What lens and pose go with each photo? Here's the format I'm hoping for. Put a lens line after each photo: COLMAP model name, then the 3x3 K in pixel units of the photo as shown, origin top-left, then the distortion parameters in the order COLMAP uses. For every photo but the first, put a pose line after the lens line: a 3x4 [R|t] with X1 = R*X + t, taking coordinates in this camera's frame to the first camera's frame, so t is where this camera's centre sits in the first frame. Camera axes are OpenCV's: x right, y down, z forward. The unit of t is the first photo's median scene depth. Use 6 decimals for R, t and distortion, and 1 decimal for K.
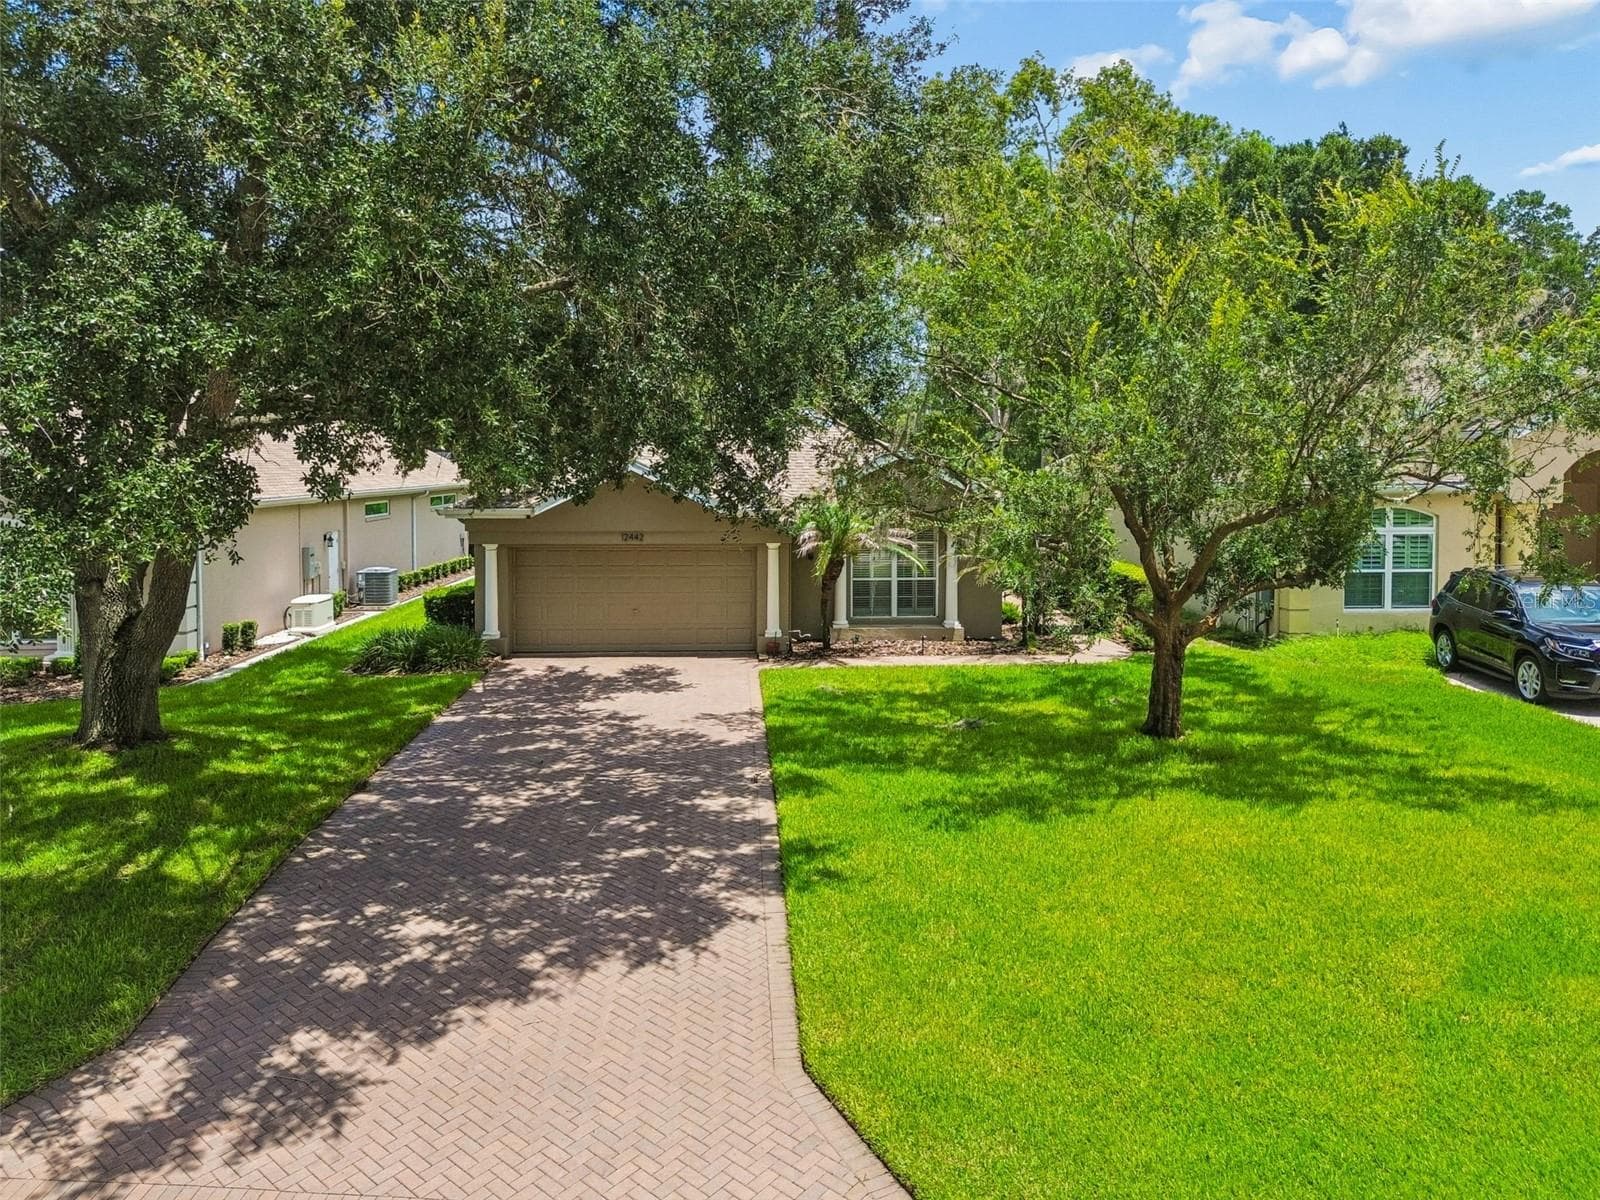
lens RADIAL K [[1140.0, 0, 799.2], [0, 1140.0, 504.2], [0, 0, 1]] dist [0.042382, -0.052343]
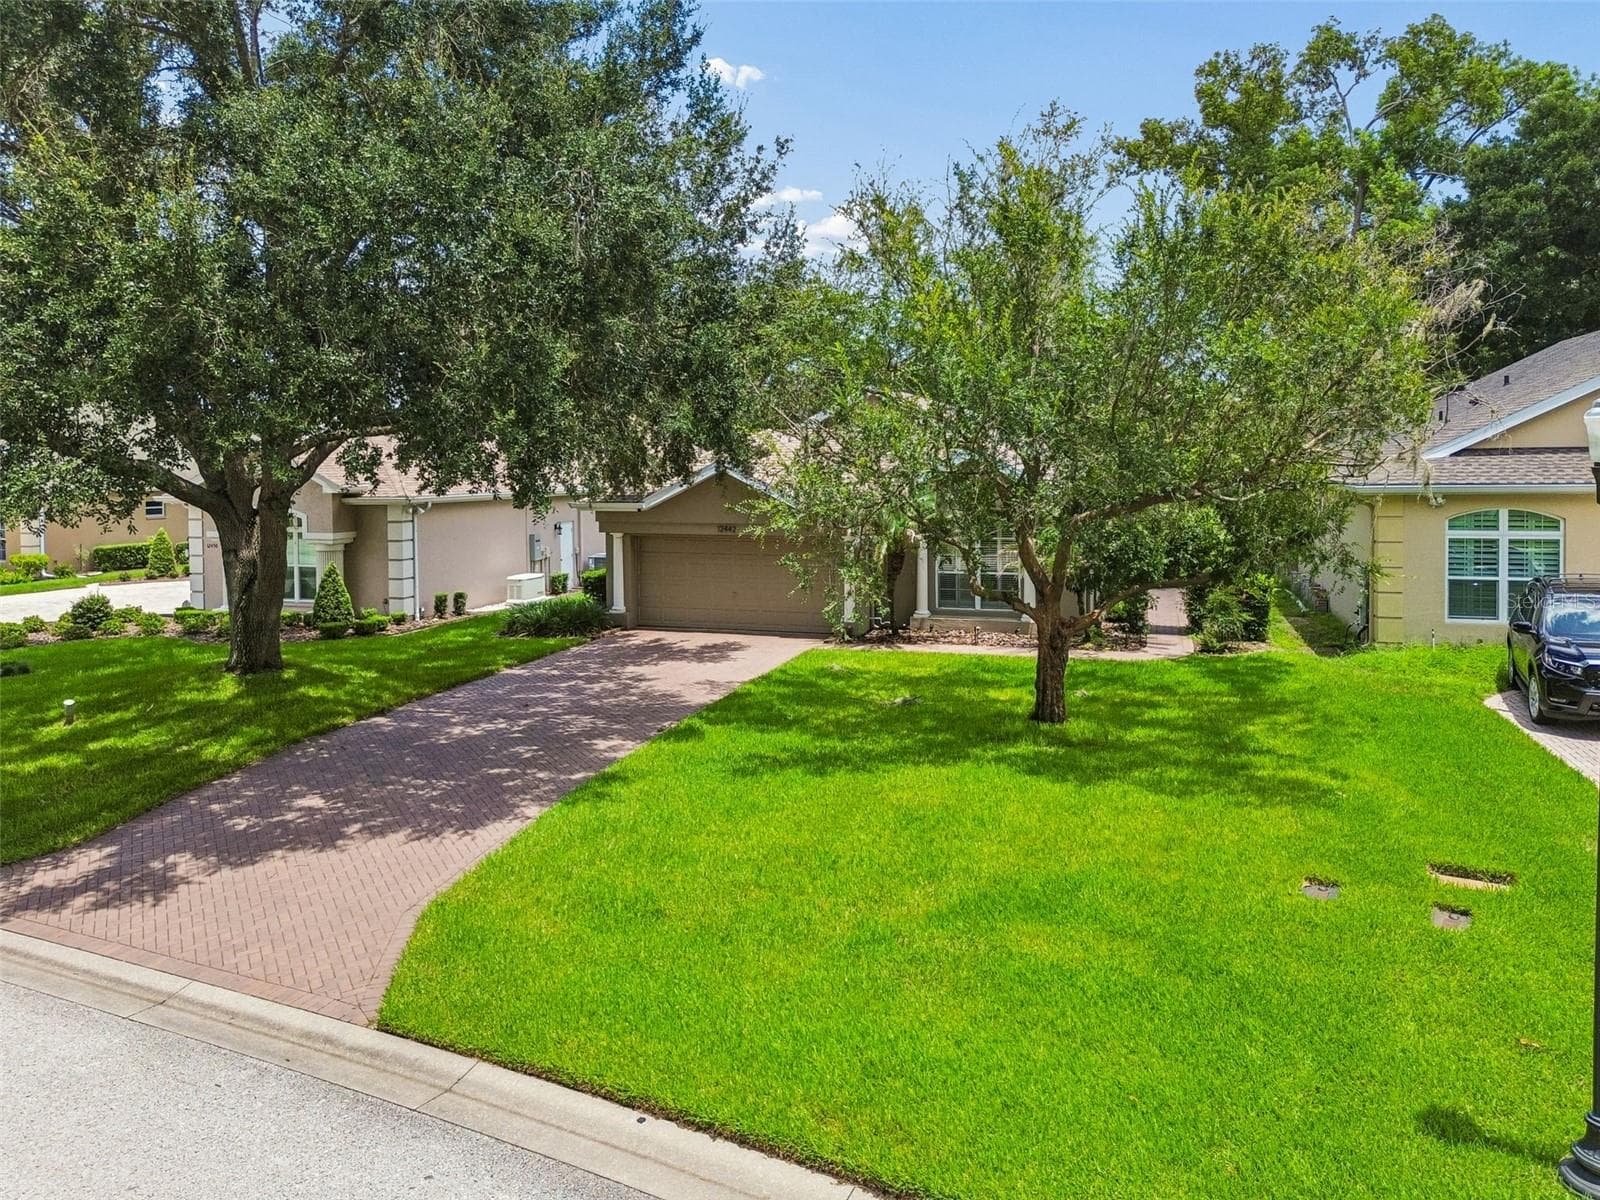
lens RADIAL K [[1140.0, 0, 799.2], [0, 1140.0, 504.2], [0, 0, 1]] dist [0.042382, -0.052343]
pose [[0.942013, 0.008316, -0.335474, 0.298053], [-0.007953, 0.999965, 0.002455, 0.000920], [0.335482, 0.000355, 0.942046, -0.046329]]
